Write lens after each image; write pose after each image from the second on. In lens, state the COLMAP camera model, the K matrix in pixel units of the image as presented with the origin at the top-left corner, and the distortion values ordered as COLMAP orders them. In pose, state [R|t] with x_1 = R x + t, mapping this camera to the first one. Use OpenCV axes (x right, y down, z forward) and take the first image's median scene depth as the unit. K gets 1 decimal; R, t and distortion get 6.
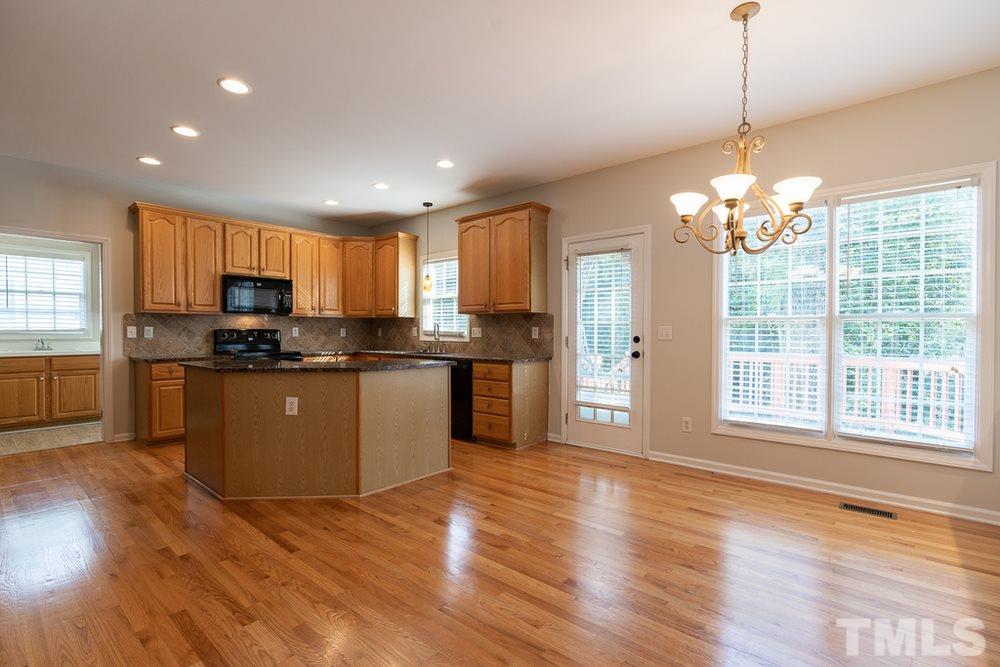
lens RADIAL K [[464.5, 0, 500.0], [0, 464.5, 333.5], [0, 0, 1]] dist [-0.001514, -0.000035]
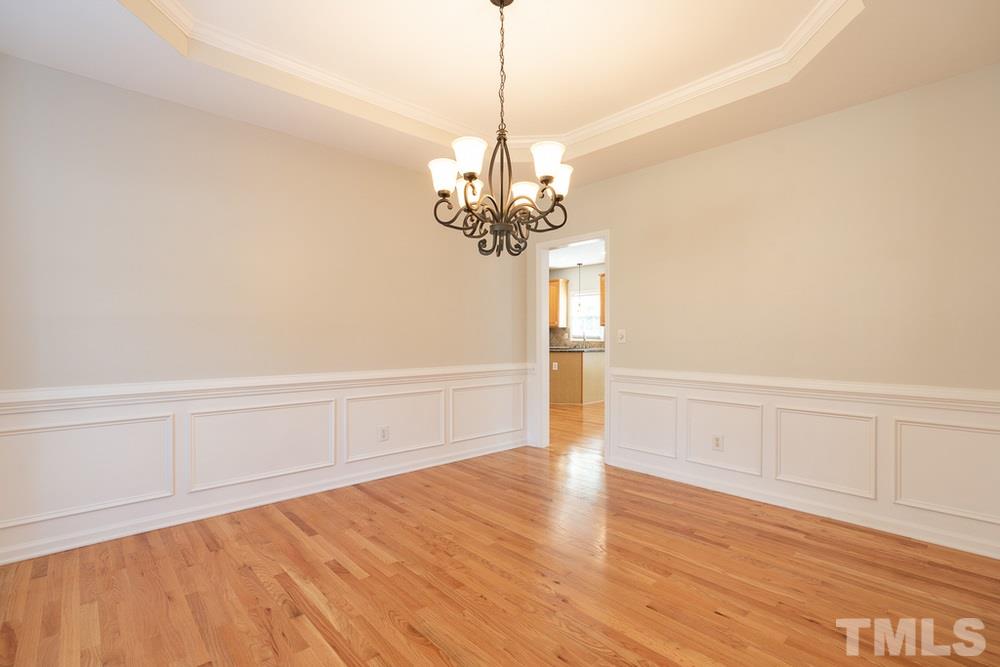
lens RADIAL K [[464.5, 0, 500.0], [0, 464.5, 333.5], [0, 0, 1]] dist [-0.001514, -0.000035]
pose [[0.992854, -0.000967, -0.119332, -0.331984], [-0.000371, 0.999937, -0.011186, 0.010141], [0.119335, 0.011151, 0.992791, -1.079384]]
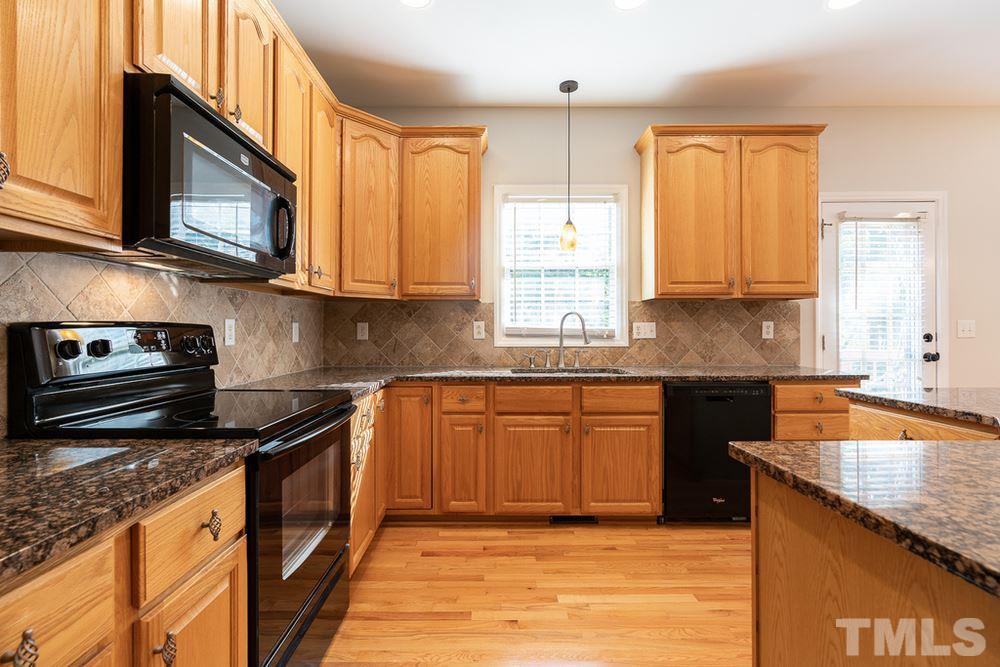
lens RADIAL K [[464.5, 0, 500.0], [0, 464.5, 333.5], [0, 0, 1]] dist [-0.001514, -0.000035]
pose [[0.750663, -0.008784, 0.660626, -0.756202], [0.008111, 0.999959, 0.004080, -0.002798], [-0.660635, 0.002296, 0.750704, 0.893799]]
